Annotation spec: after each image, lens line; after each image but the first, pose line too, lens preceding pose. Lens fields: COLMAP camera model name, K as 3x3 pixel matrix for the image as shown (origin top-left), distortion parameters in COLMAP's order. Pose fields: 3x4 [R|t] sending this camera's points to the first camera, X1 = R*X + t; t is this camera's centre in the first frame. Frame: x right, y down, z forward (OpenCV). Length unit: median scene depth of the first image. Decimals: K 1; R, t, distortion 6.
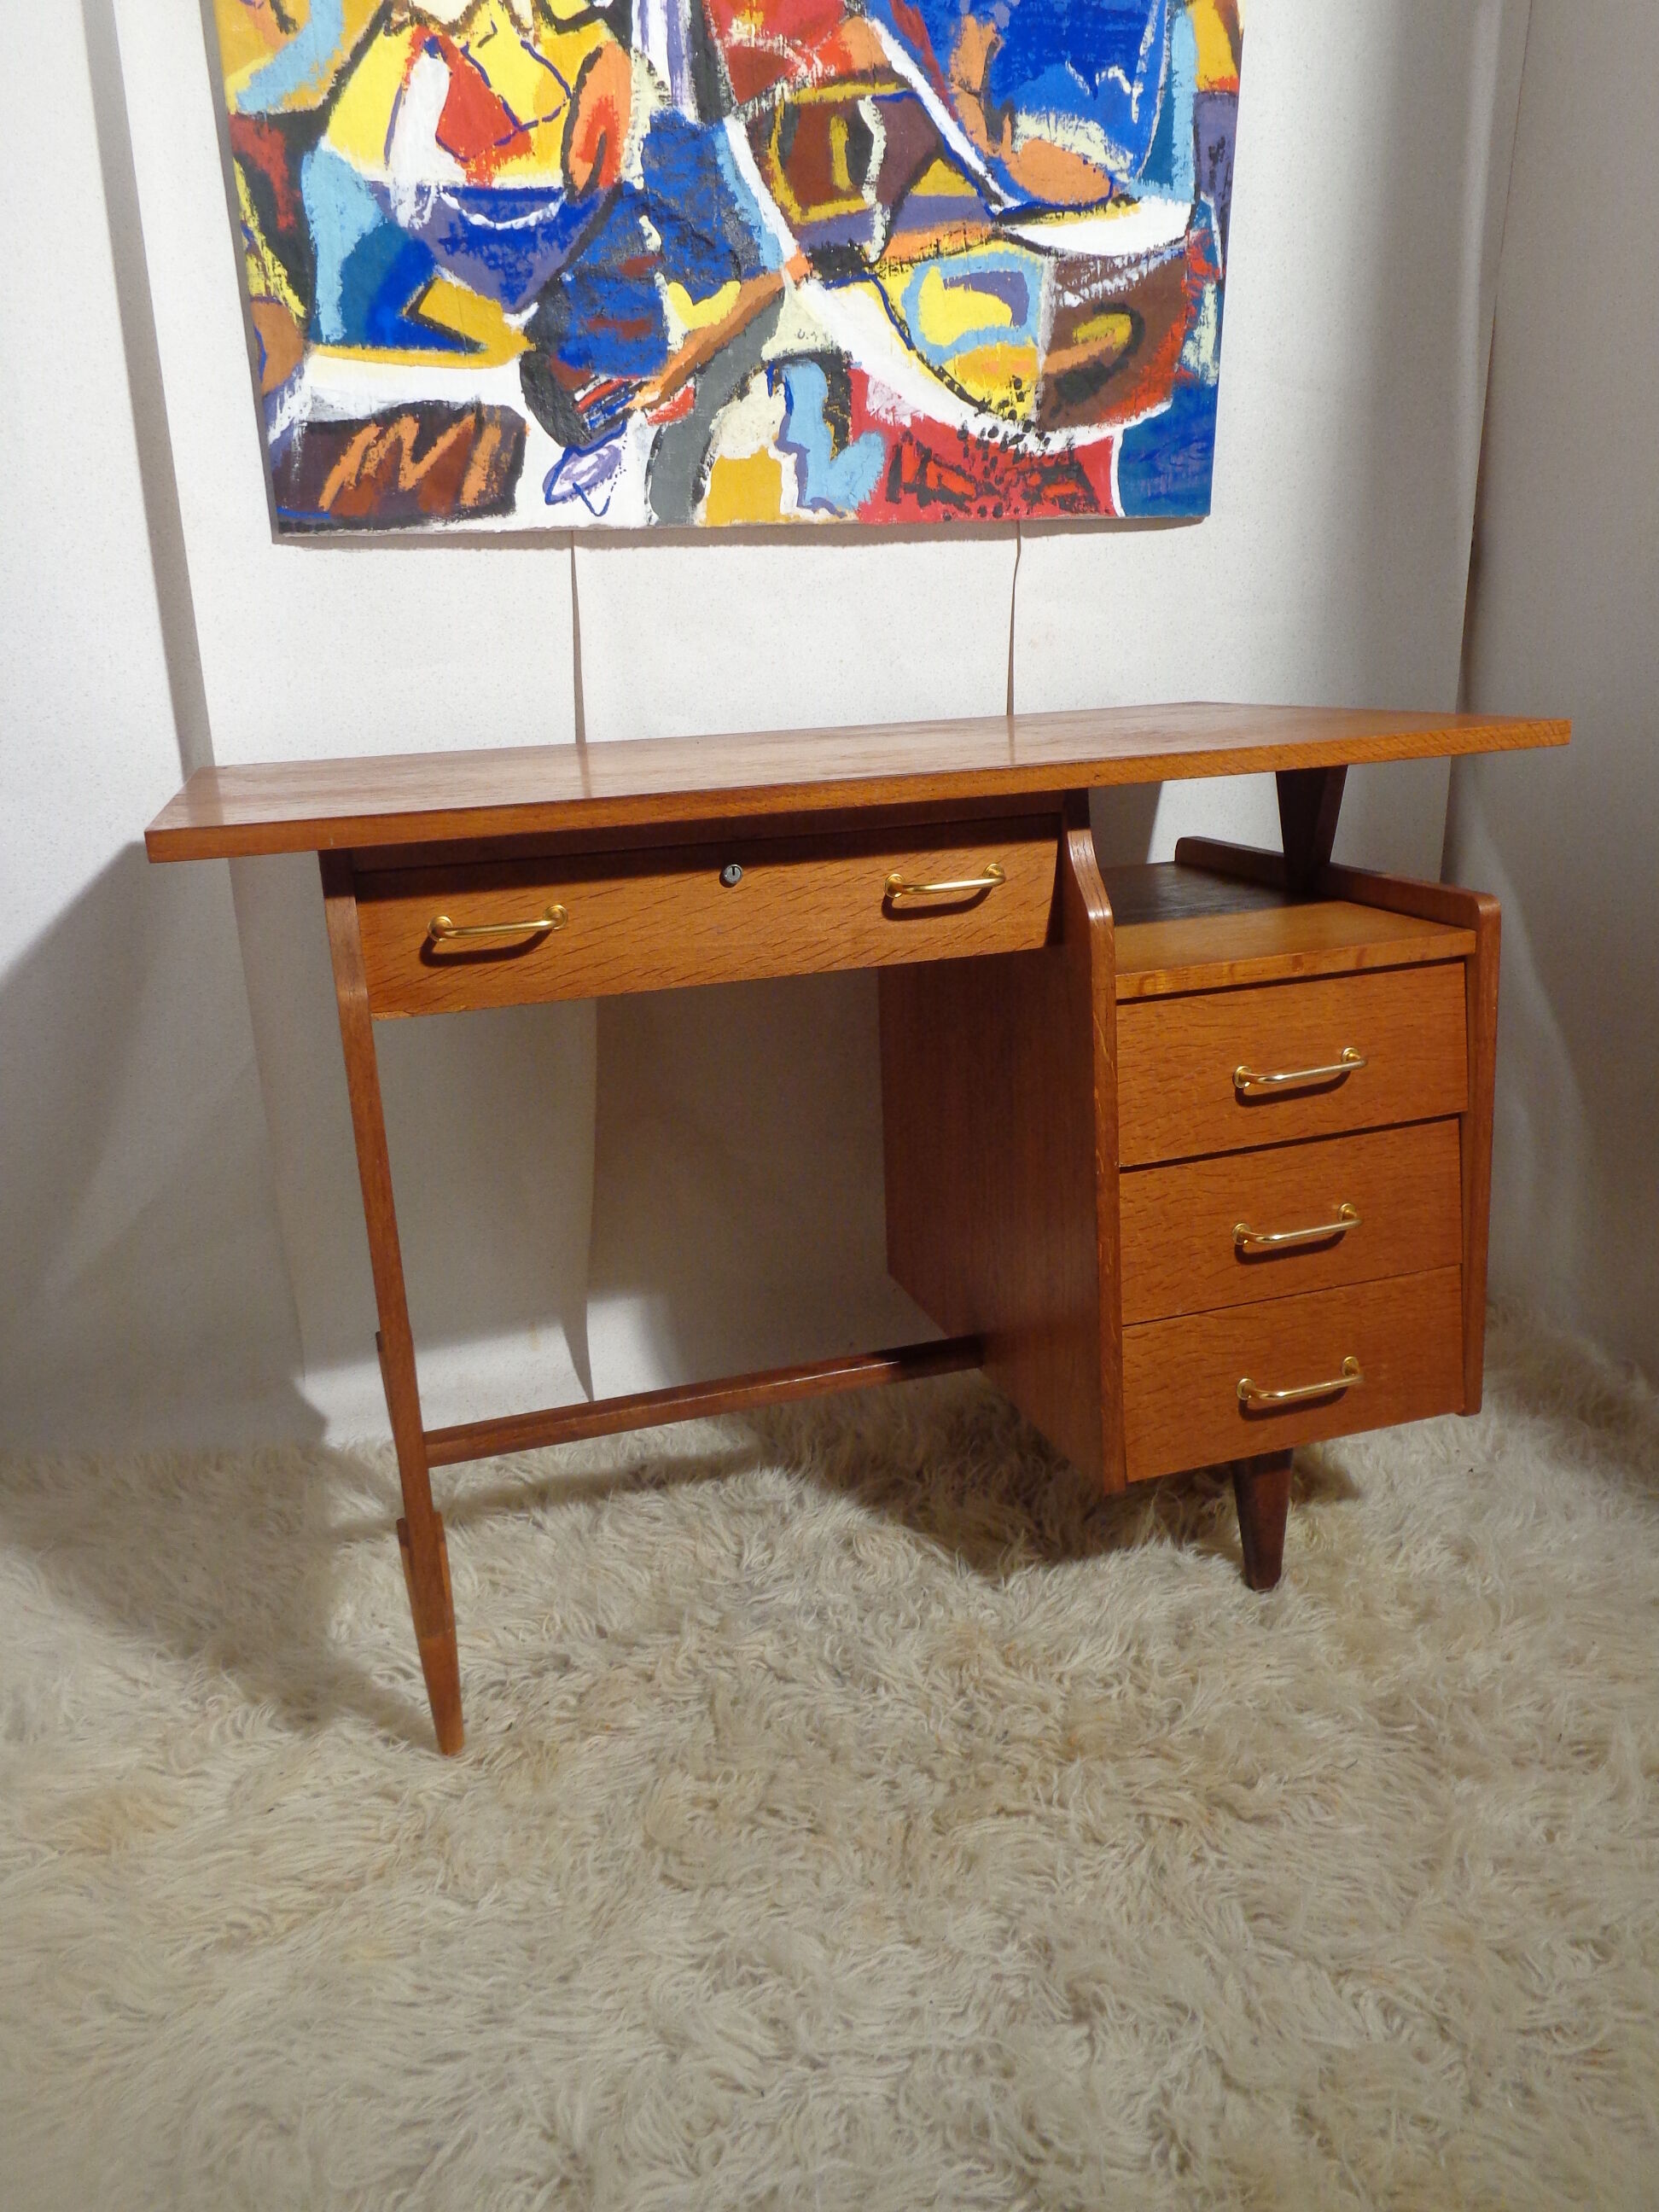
lens RADIAL K [[1684.9, 0, 823.7], [0, 1684.9, 1063.3], [0, 0, 1]] dist [-0.016154, 0.005438]
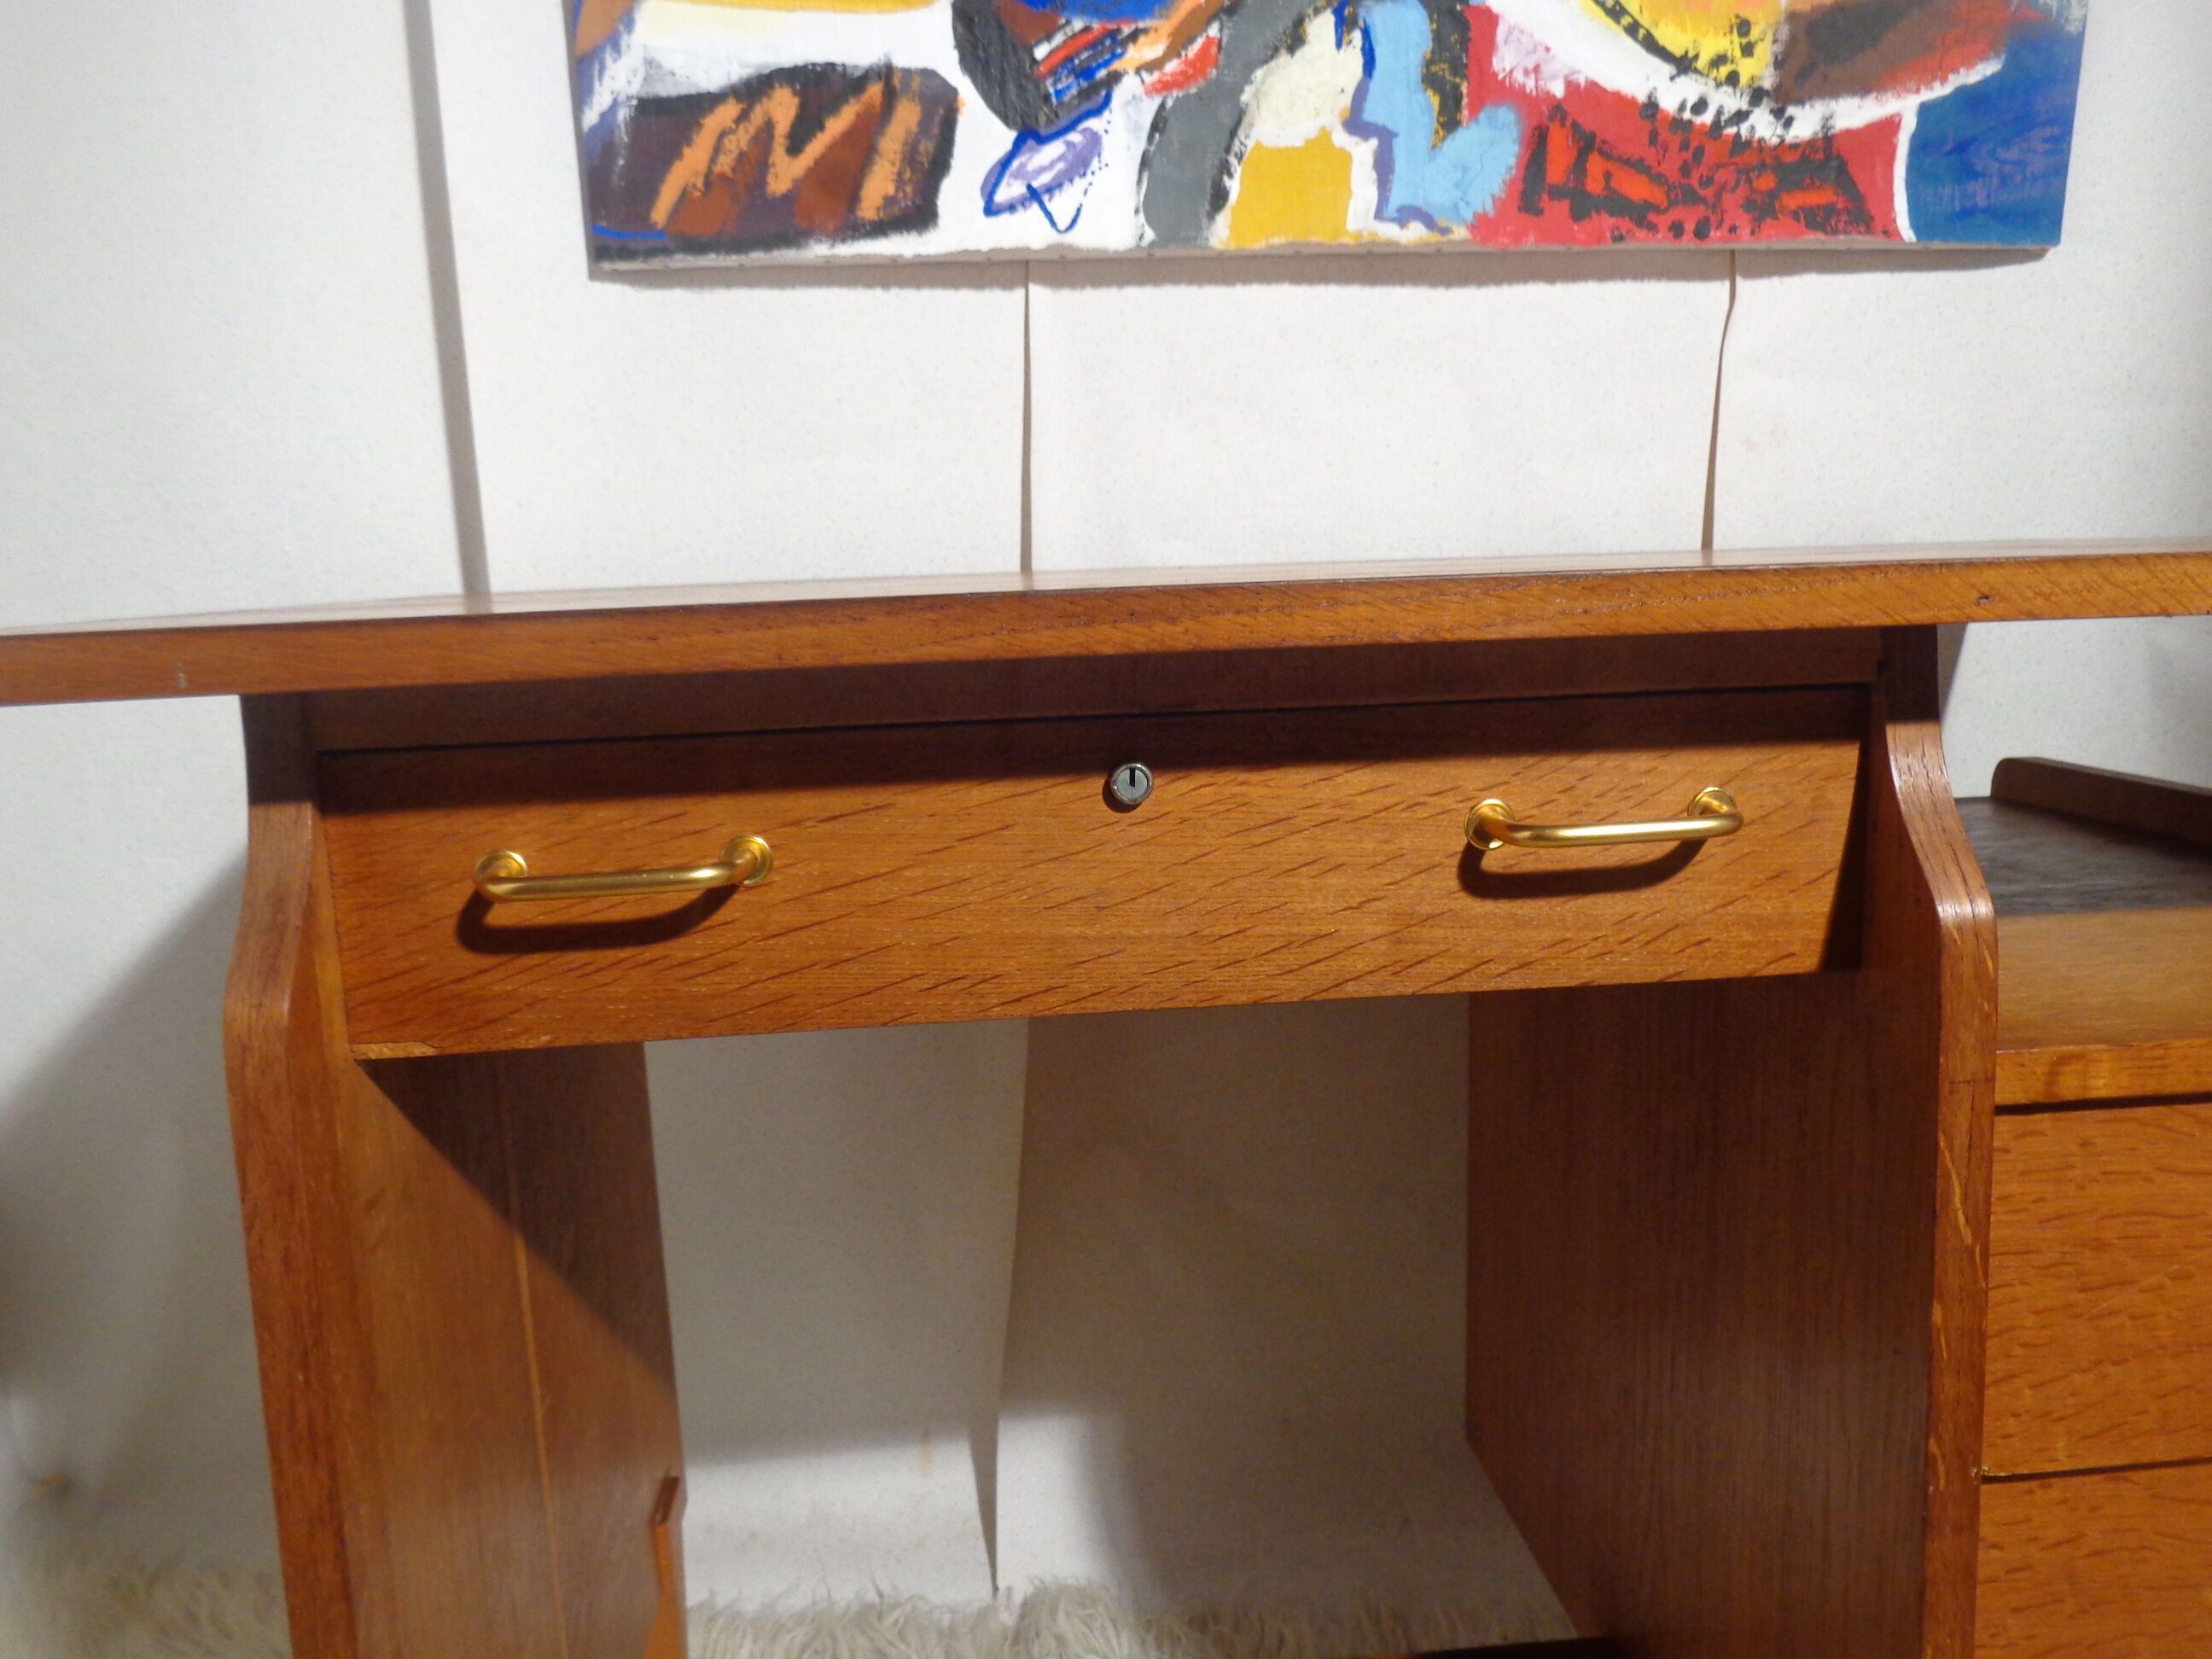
lens RADIAL K [[1665.2, 0, 1101.5], [0, 1665.2, 818.3], [0, 0, 1]] dist [-0.003956, -0.004218]
pose [[0.977917, 0.048816, -0.203213, 0.026284], [-0.067784, 0.993860, -0.087448, -0.051404], [0.197697, 0.099292, 0.975222, 0.455636]]
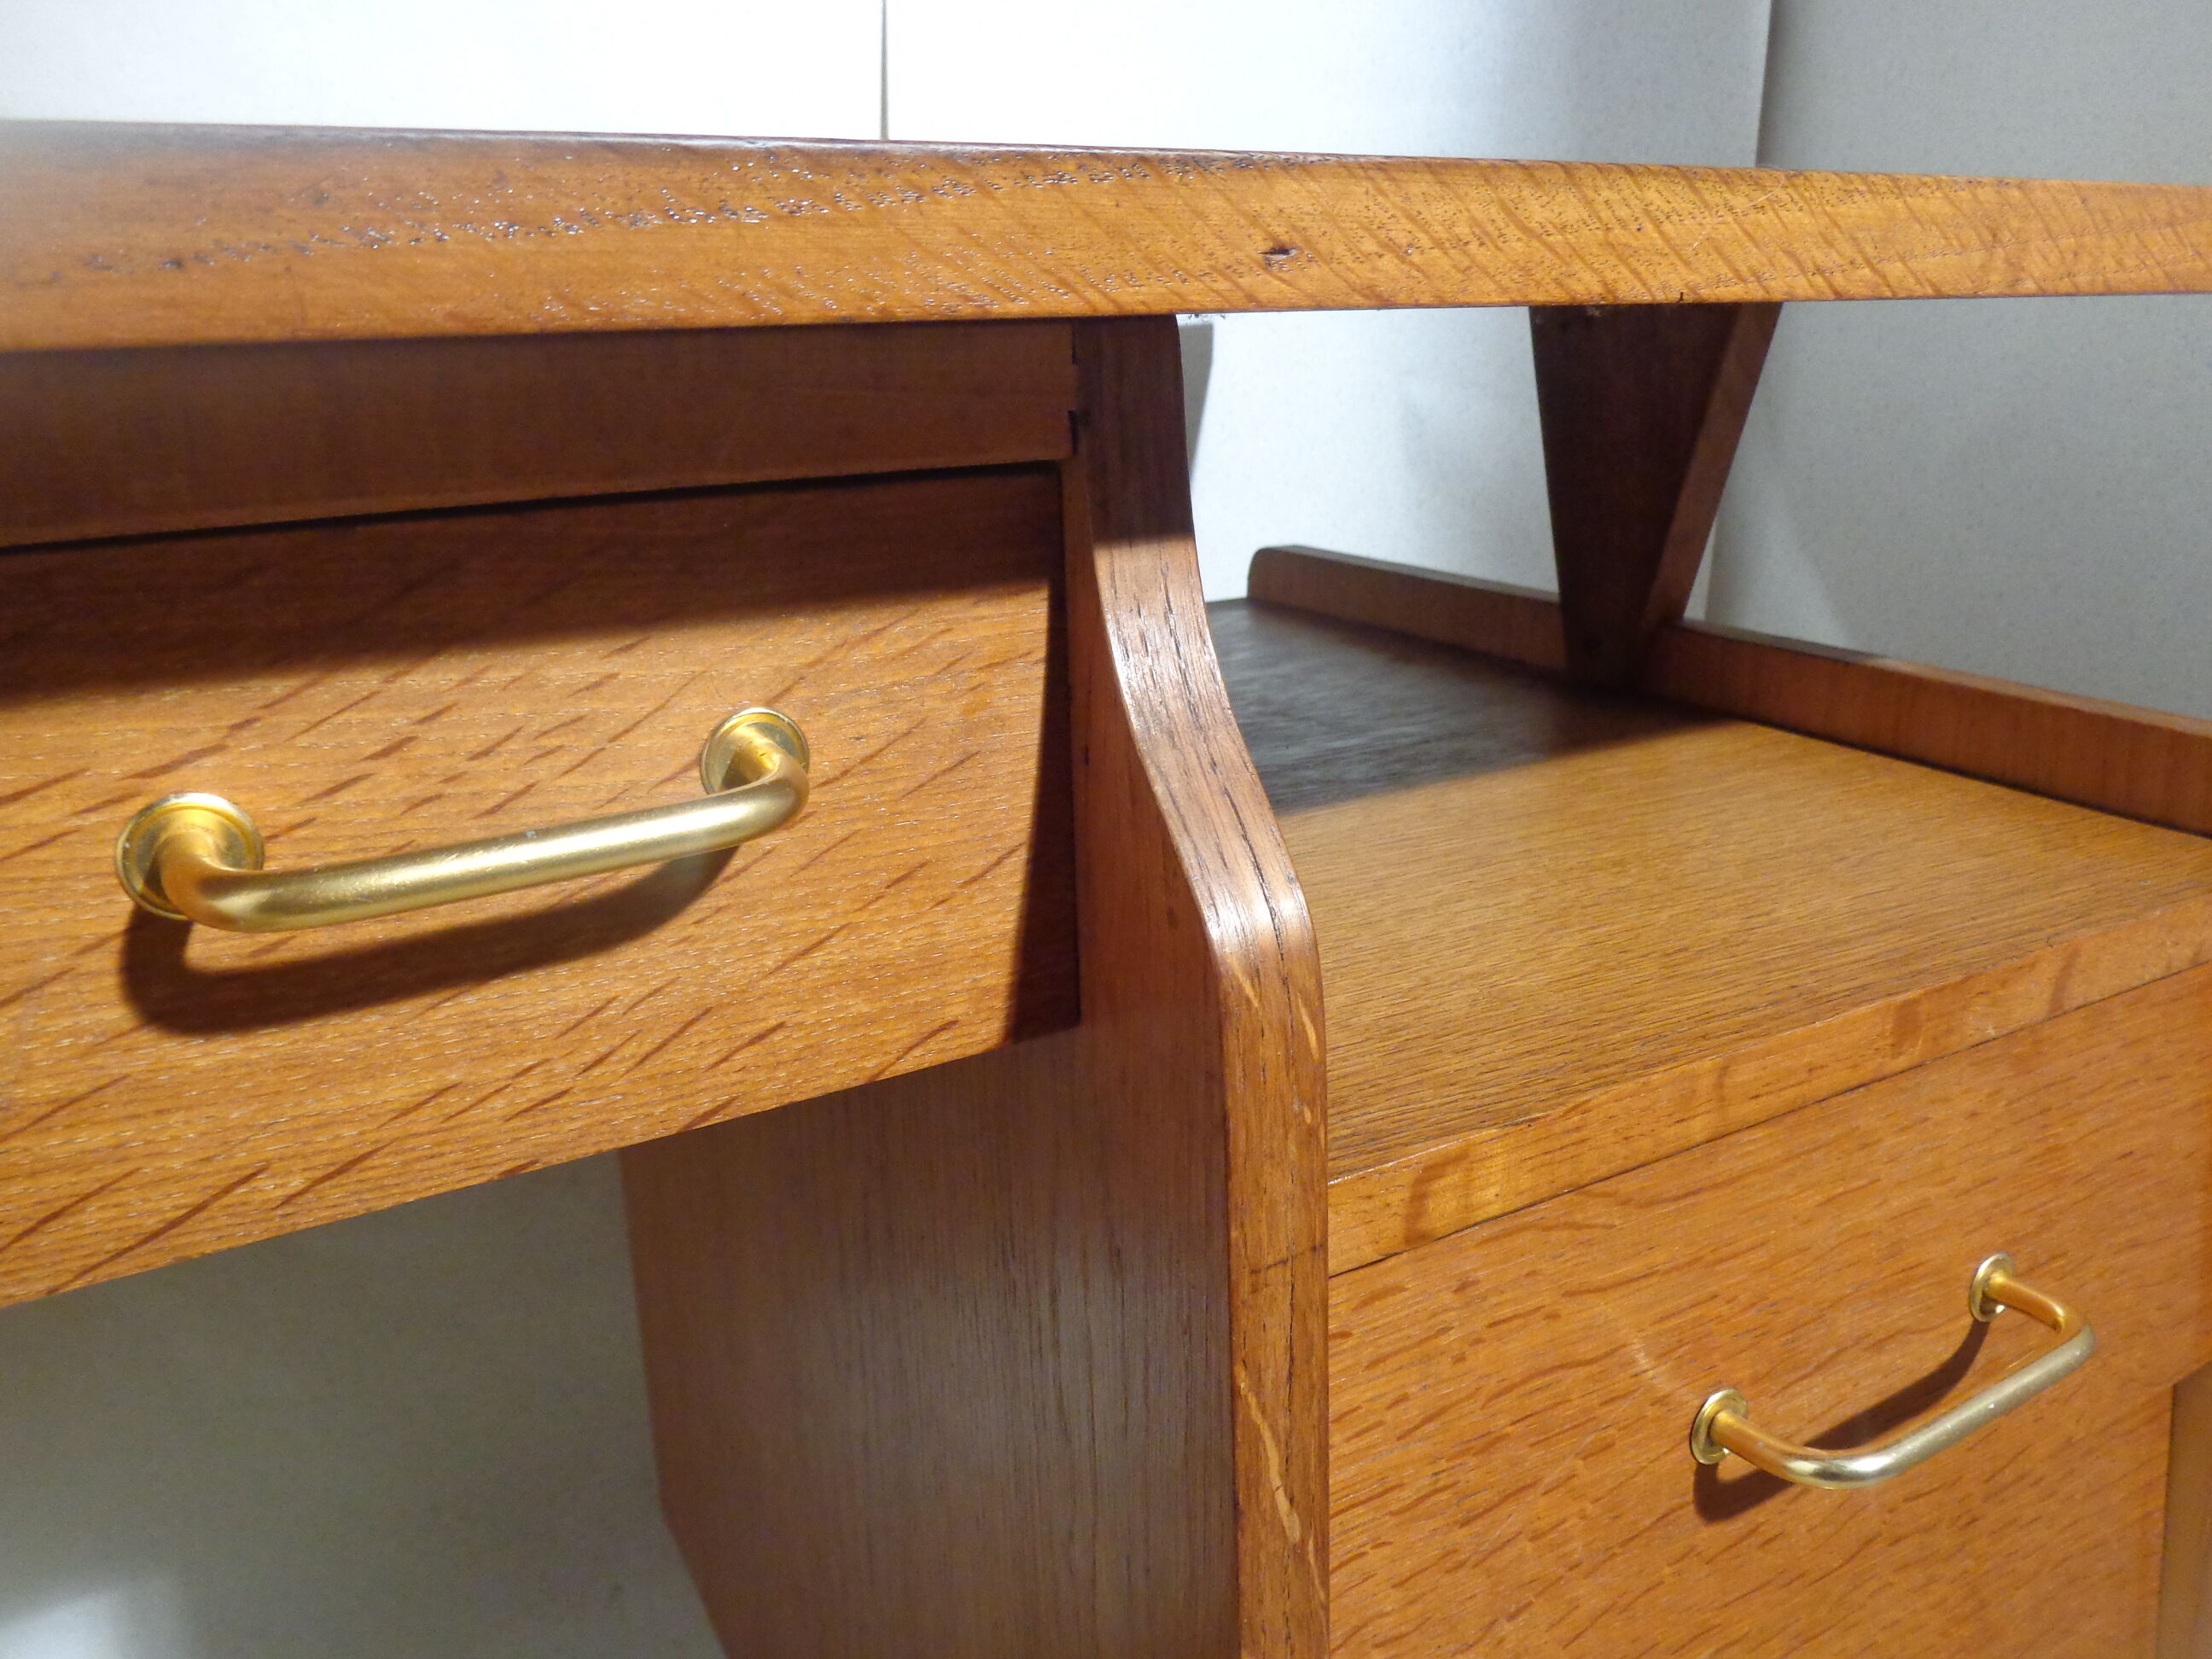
lens RADIAL K [[1684.9, 0, 1102.4], [0, 1684.9, 837.4], [0, 0, 1]] dist [-0.016154, 0.005438]
pose [[0.976413, -0.042333, 0.211721, 0.085588], [0.033715, 0.998456, 0.044153, -0.095968], [-0.213263, -0.035974, 0.976332, 0.685068]]
